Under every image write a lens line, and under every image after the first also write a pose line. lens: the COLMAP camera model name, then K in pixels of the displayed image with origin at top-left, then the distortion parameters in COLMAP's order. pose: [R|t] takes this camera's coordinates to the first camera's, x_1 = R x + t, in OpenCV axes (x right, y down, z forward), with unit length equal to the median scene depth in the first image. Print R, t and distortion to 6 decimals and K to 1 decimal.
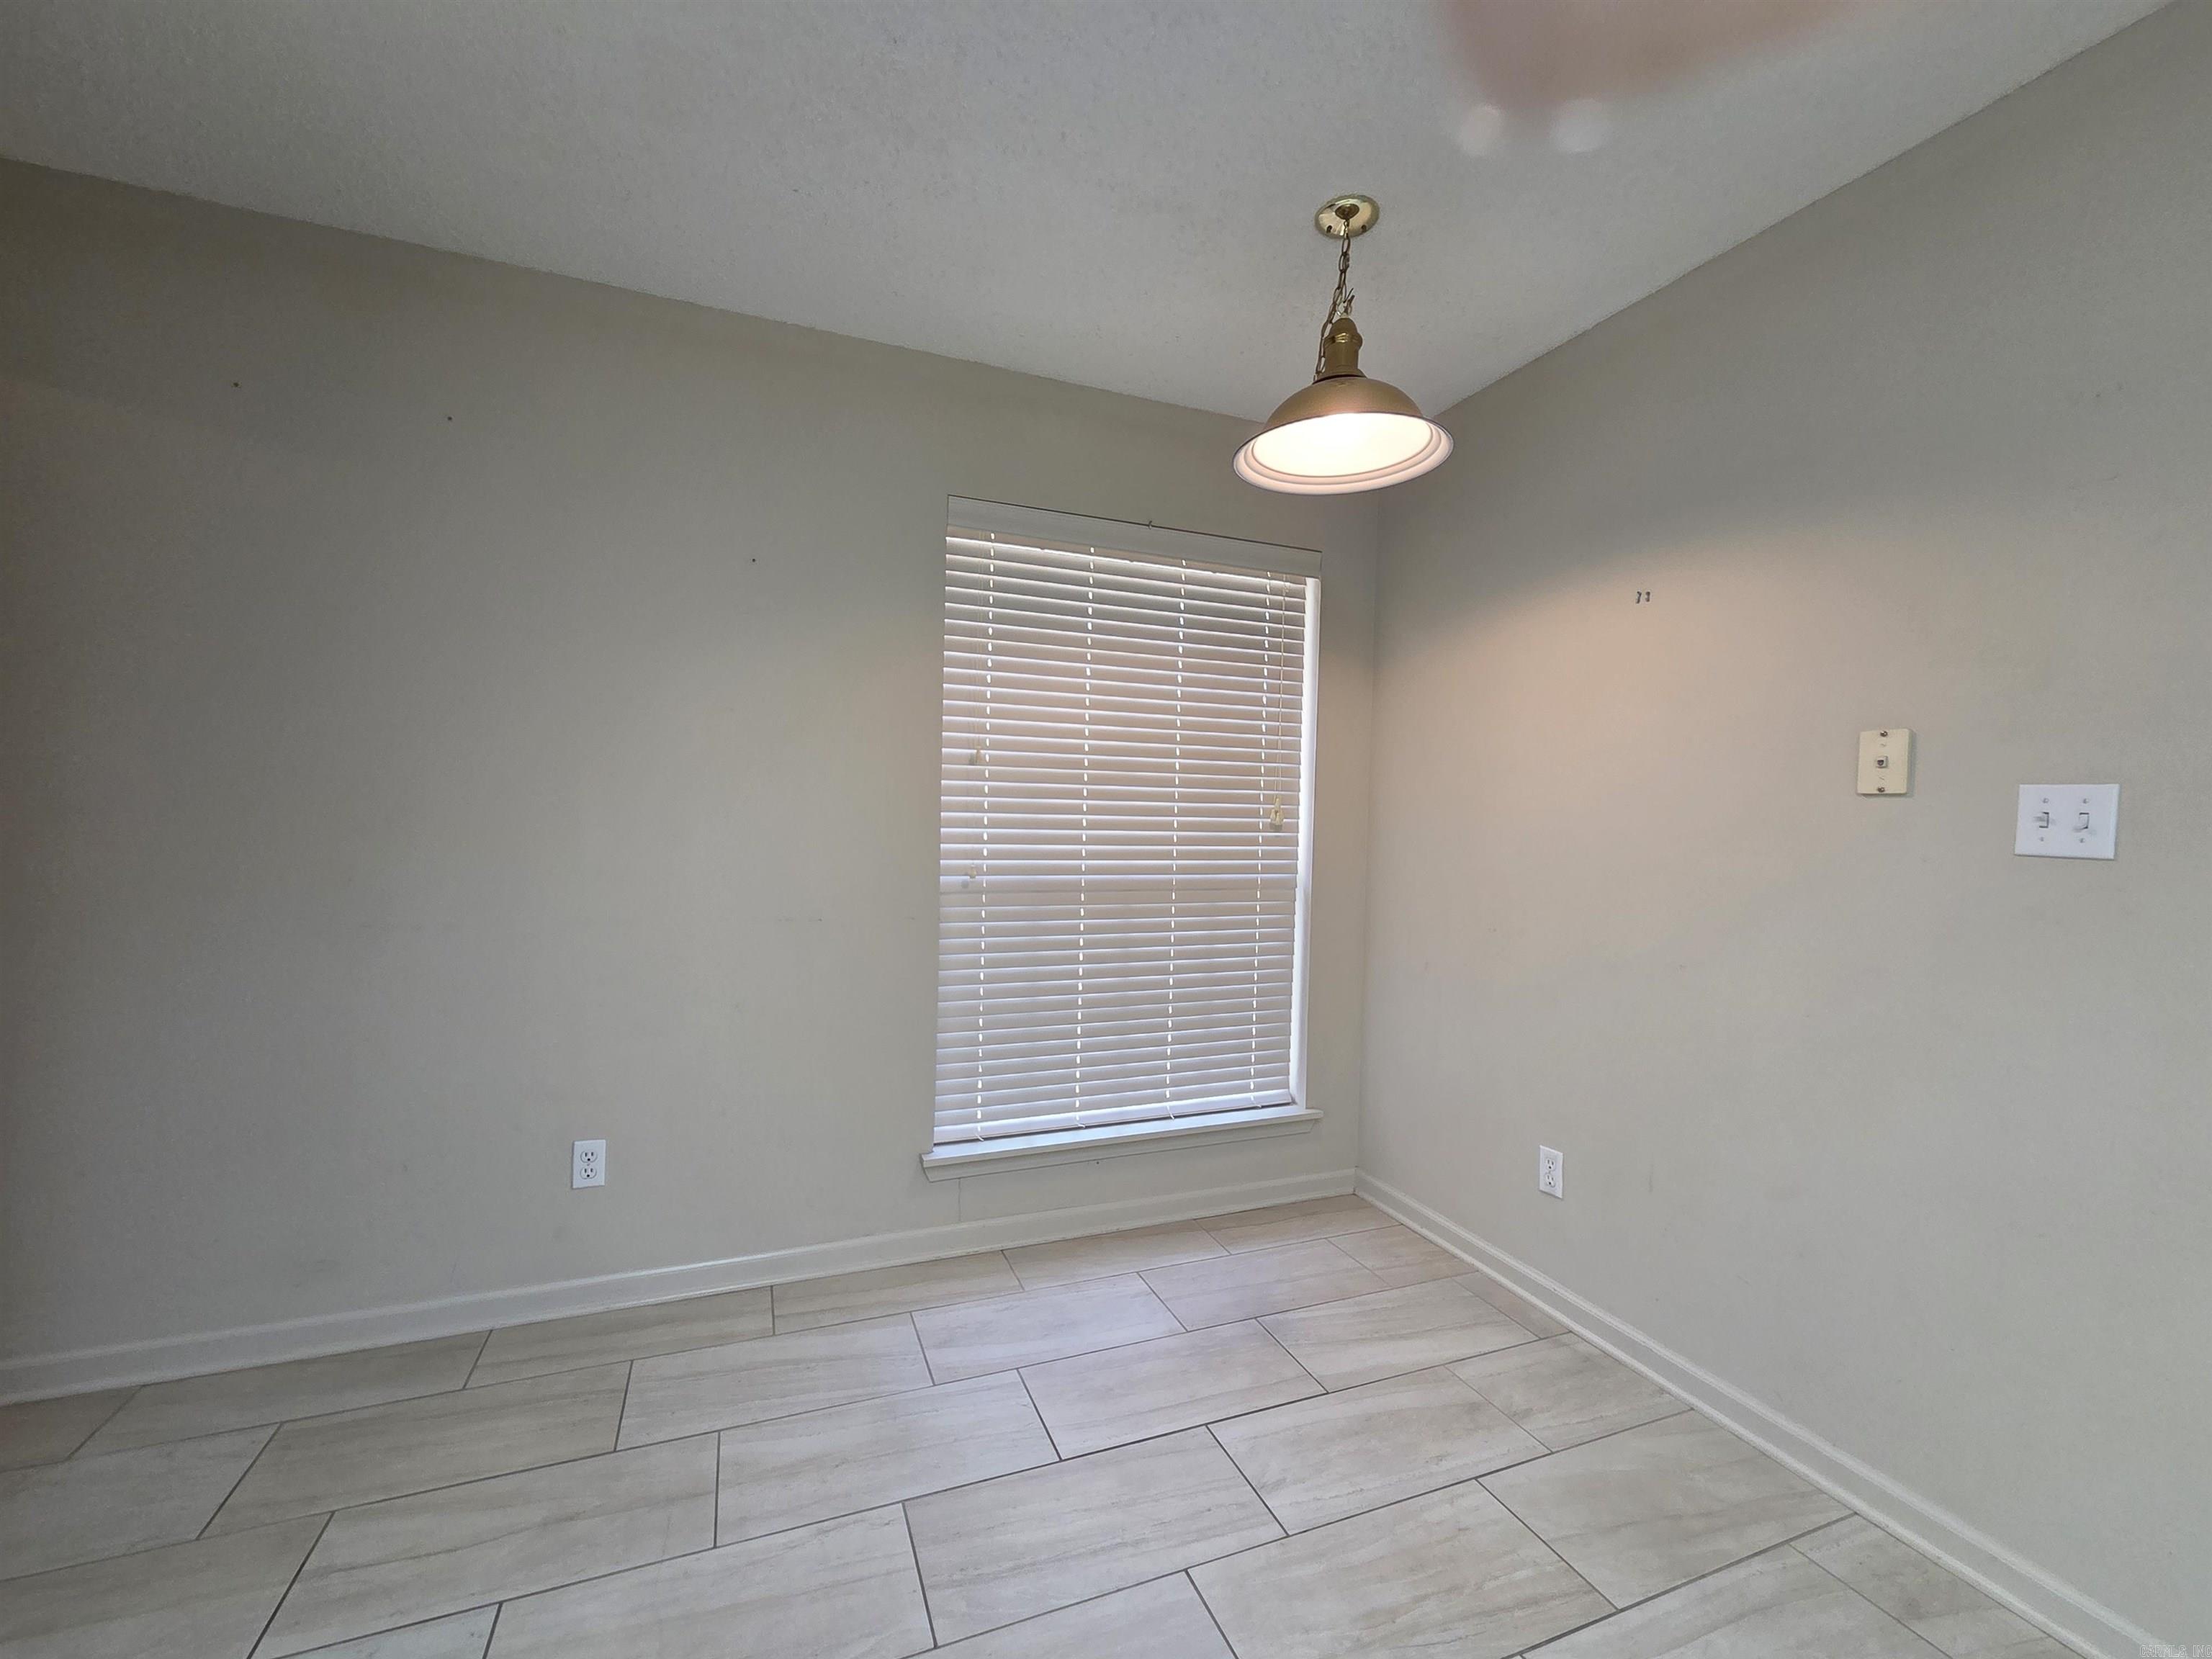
lens RADIAL K [[906.5, 0, 1107.1], [0, 906.5, 835.1], [0, 0, 1]] dist [0.001802, -0.000193]
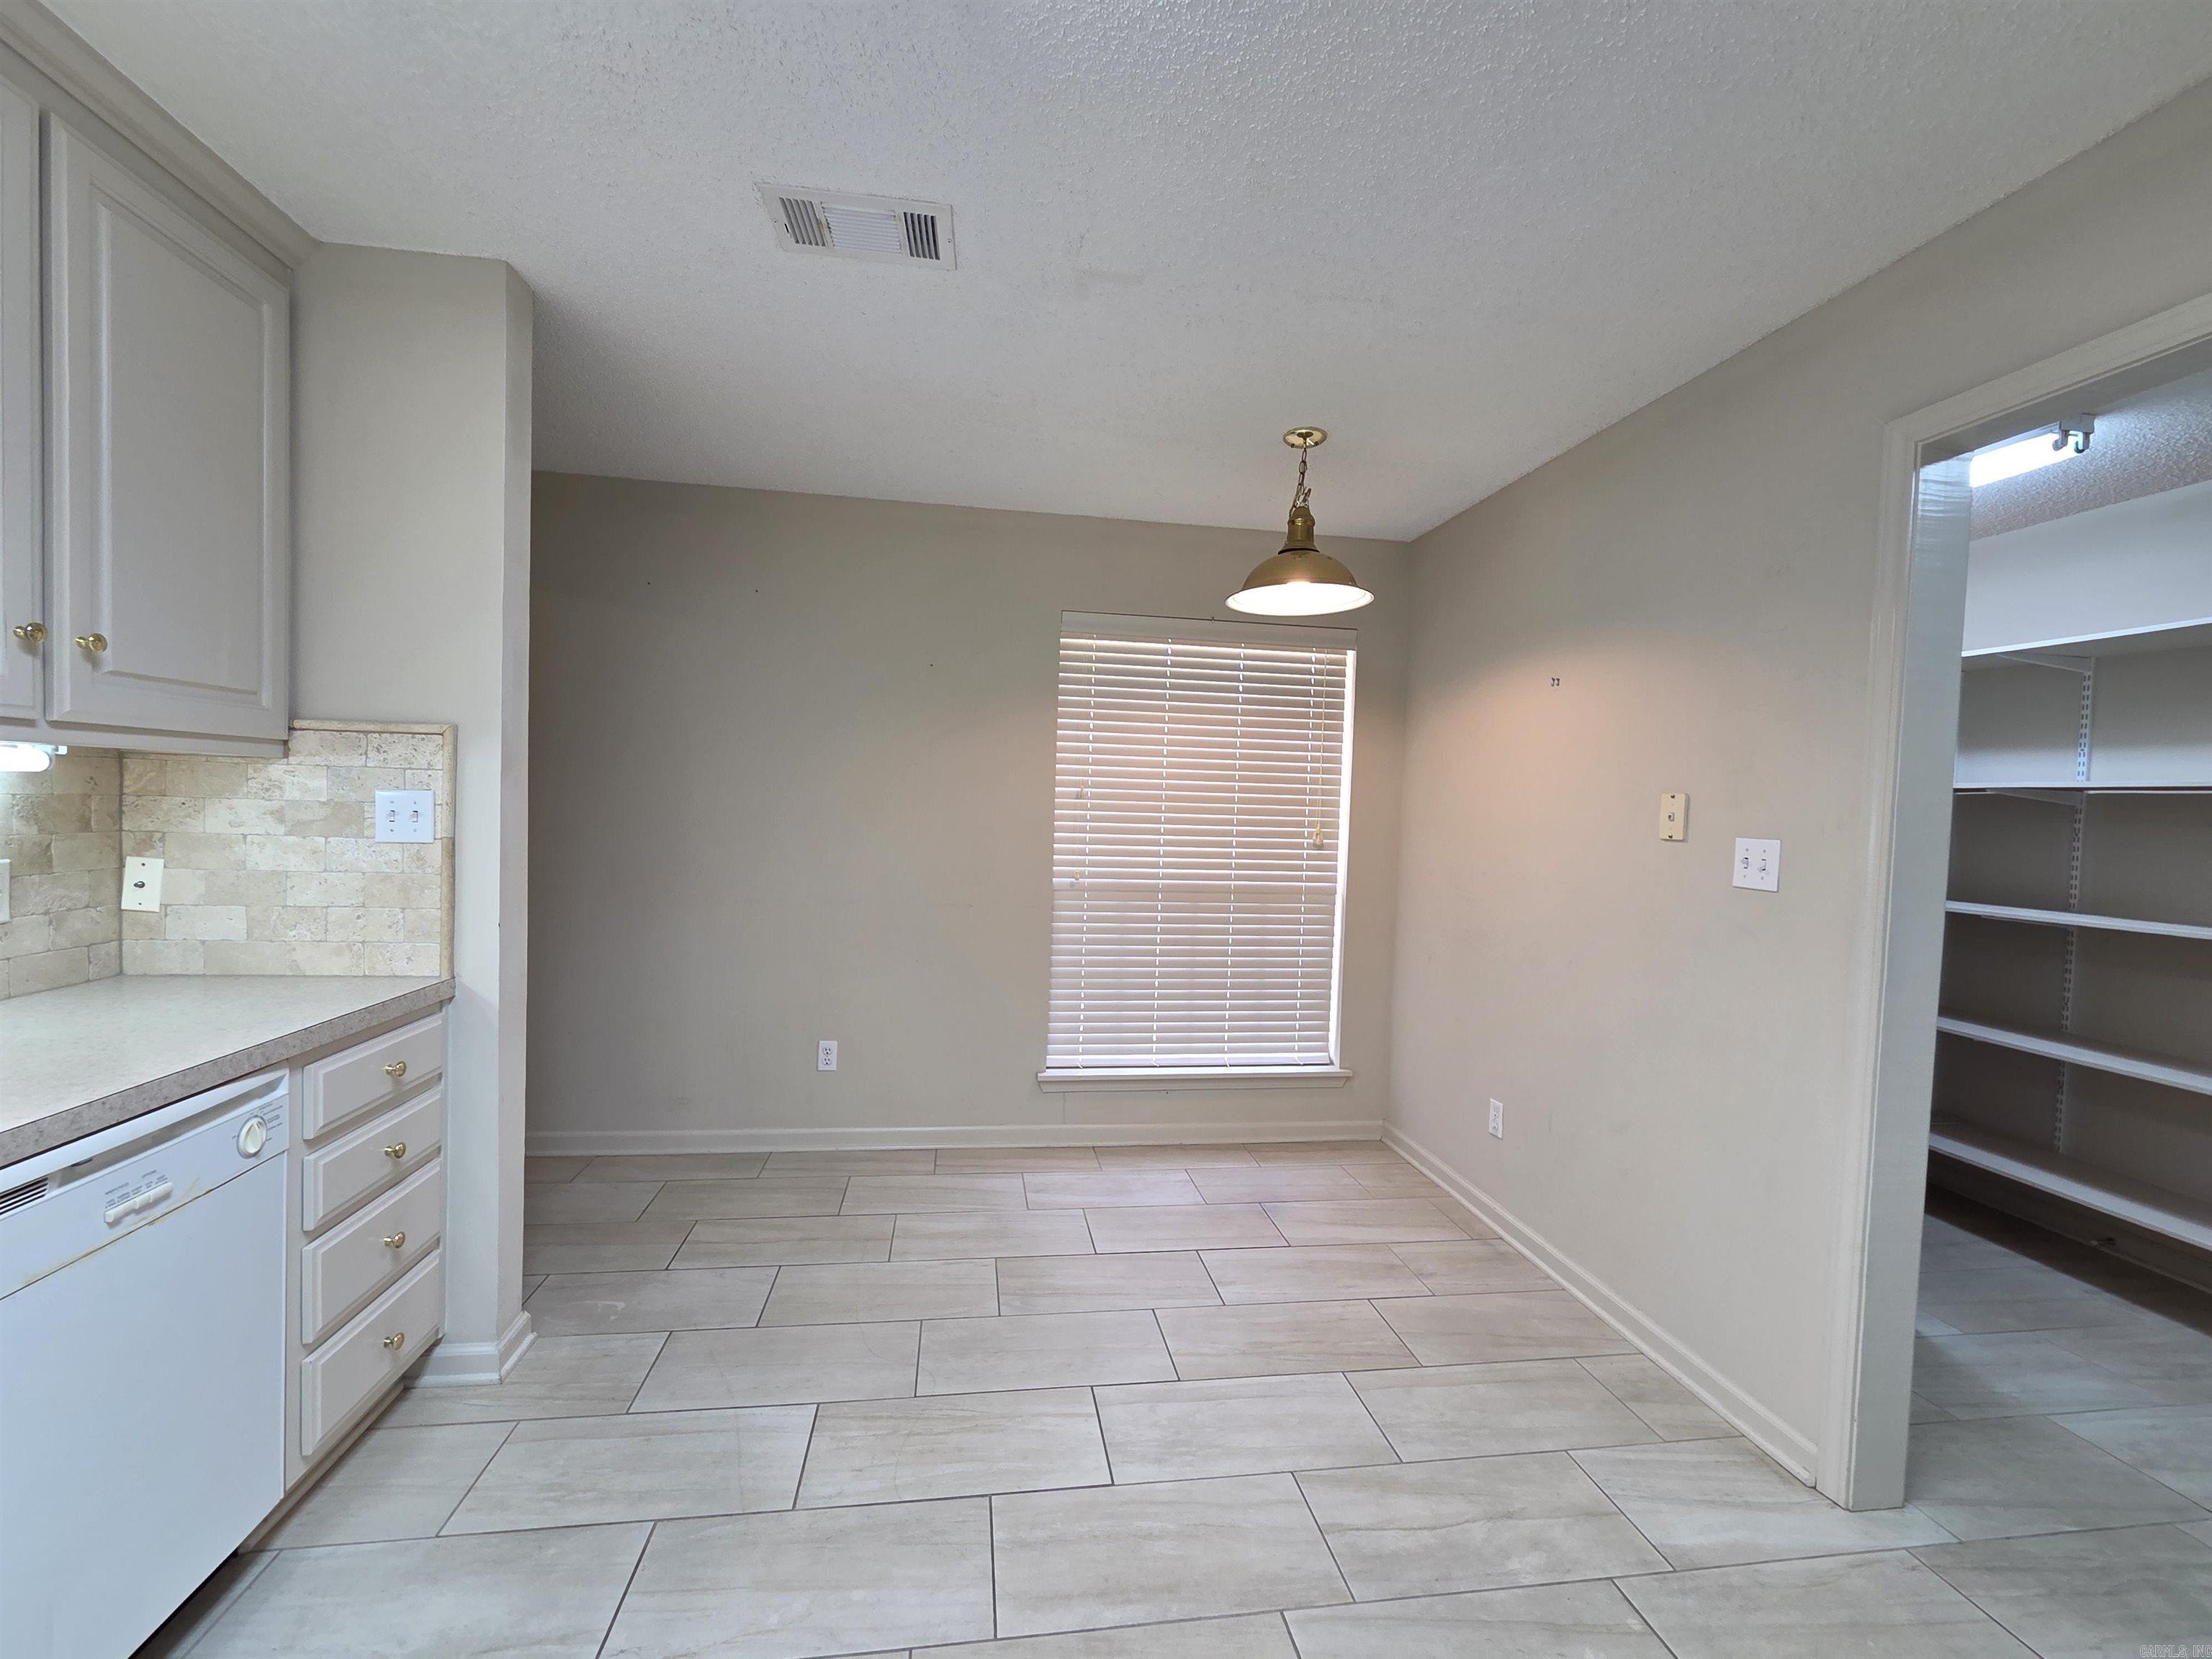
lens RADIAL K [[906.5, 0, 1102.2], [0, 906.5, 832.6], [0, 0, 1]] dist [0.001802, -0.000193]
pose [[0.973372, 0.015581, -0.228701, 0.244167], [-0.015562, 0.999877, 0.001887, -0.034018], [0.228702, 0.001722, 0.973495, -0.418333]]
